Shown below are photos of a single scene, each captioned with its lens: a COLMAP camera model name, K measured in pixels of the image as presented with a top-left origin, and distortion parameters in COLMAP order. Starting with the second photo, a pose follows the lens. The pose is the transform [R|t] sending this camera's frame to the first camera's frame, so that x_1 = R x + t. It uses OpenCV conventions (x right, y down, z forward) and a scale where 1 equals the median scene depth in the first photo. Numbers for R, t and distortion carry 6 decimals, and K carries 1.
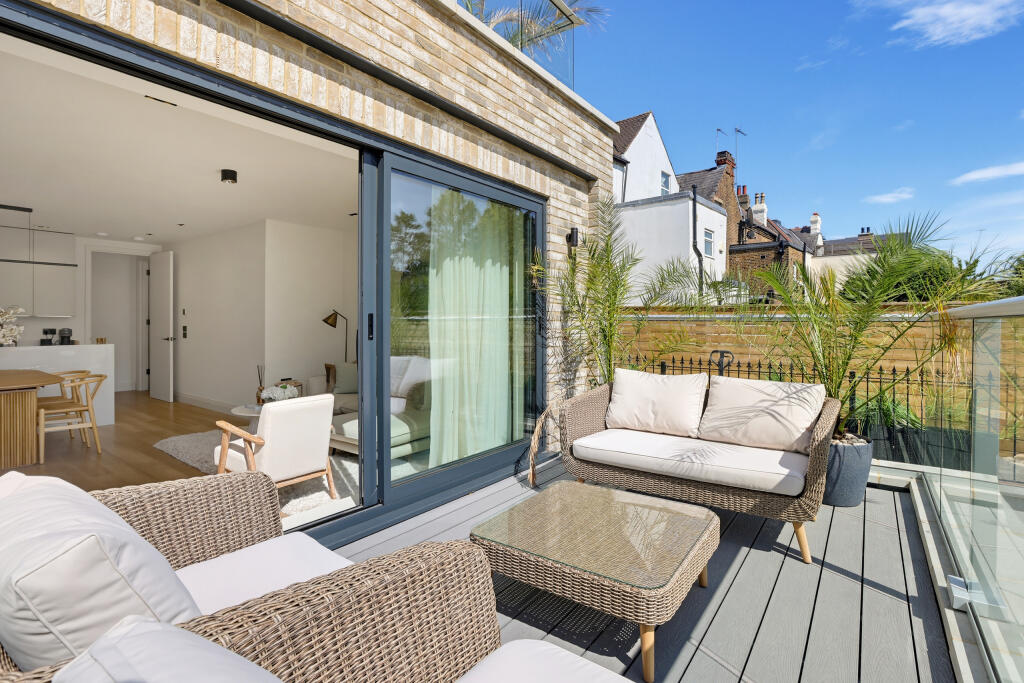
lens RADIAL K [[471.0, 0, 501.6], [0, 471.0, 337.9], [0, 0, 1]] dist [-0.051577, 0.024724]
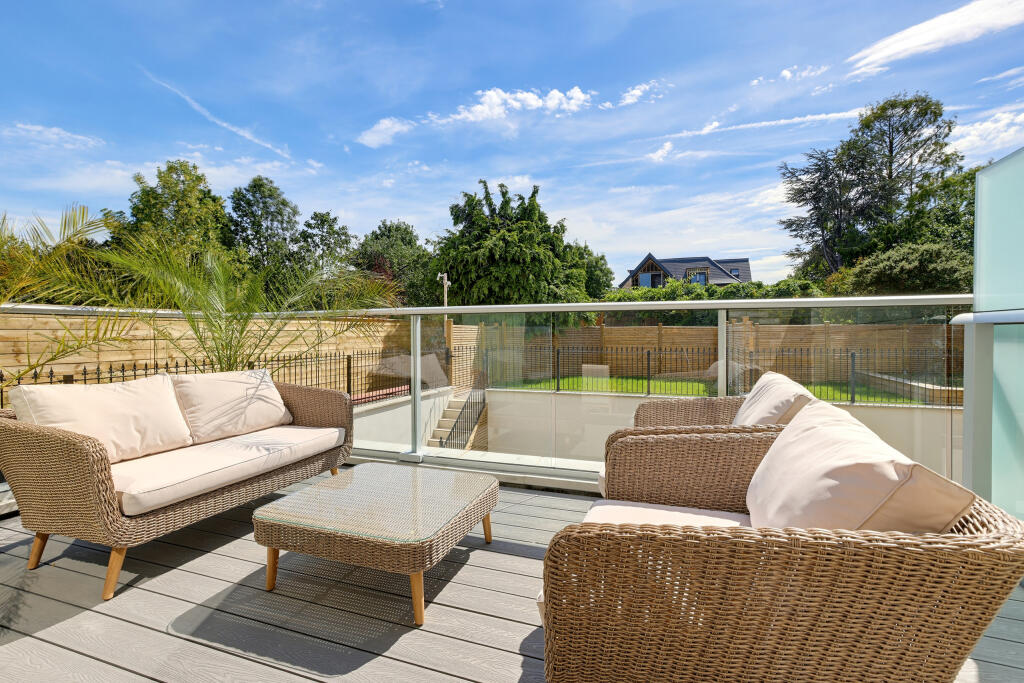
lens RADIAL K [[452.7, 0, 512.0], [0, 452.7, 341.5], [0, 0, 1]] dist [0.013878, 0.000150]
pose [[-0.315484, -0.015606, 0.948803, -0.559899], [0.024945, 0.999383, 0.024733, 0.012949], [-0.948603, 0.031470, -0.314900, 0.669300]]
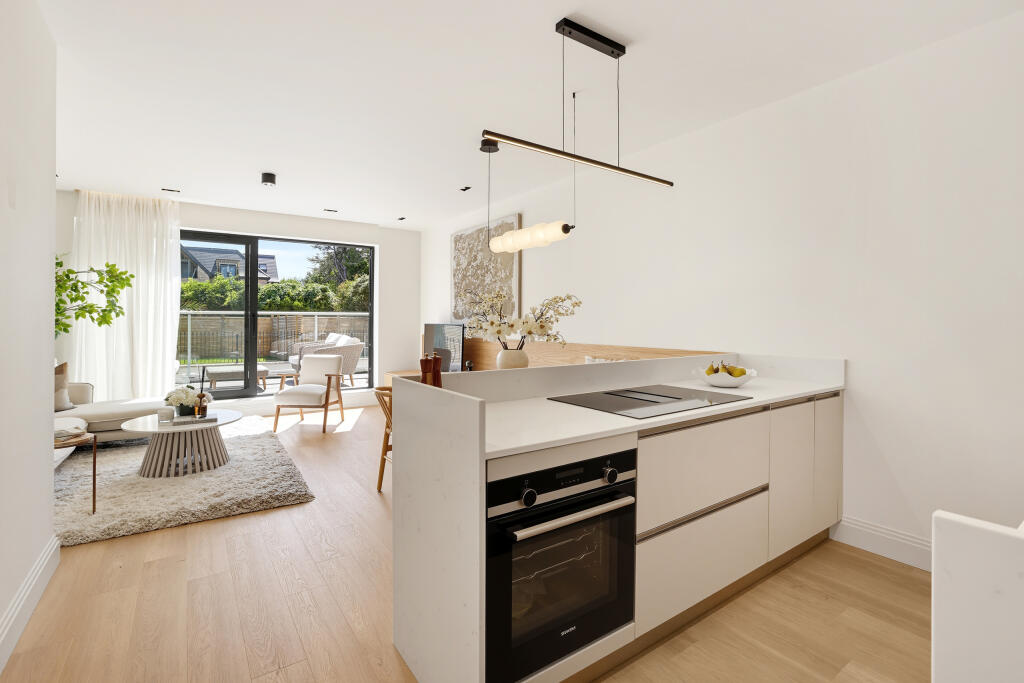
lens RADIAL K [[463.7, 0, 493.7], [0, 463.7, 320.9], [0, 0, 1]] dist [-0.036801, 0.024272]
pose [[-0.950462, 0.002837, 0.310829, -1.566314], [0.008133, 0.999843, 0.015743, -0.012287], [-0.310736, 0.017491, -0.950335, 2.070889]]
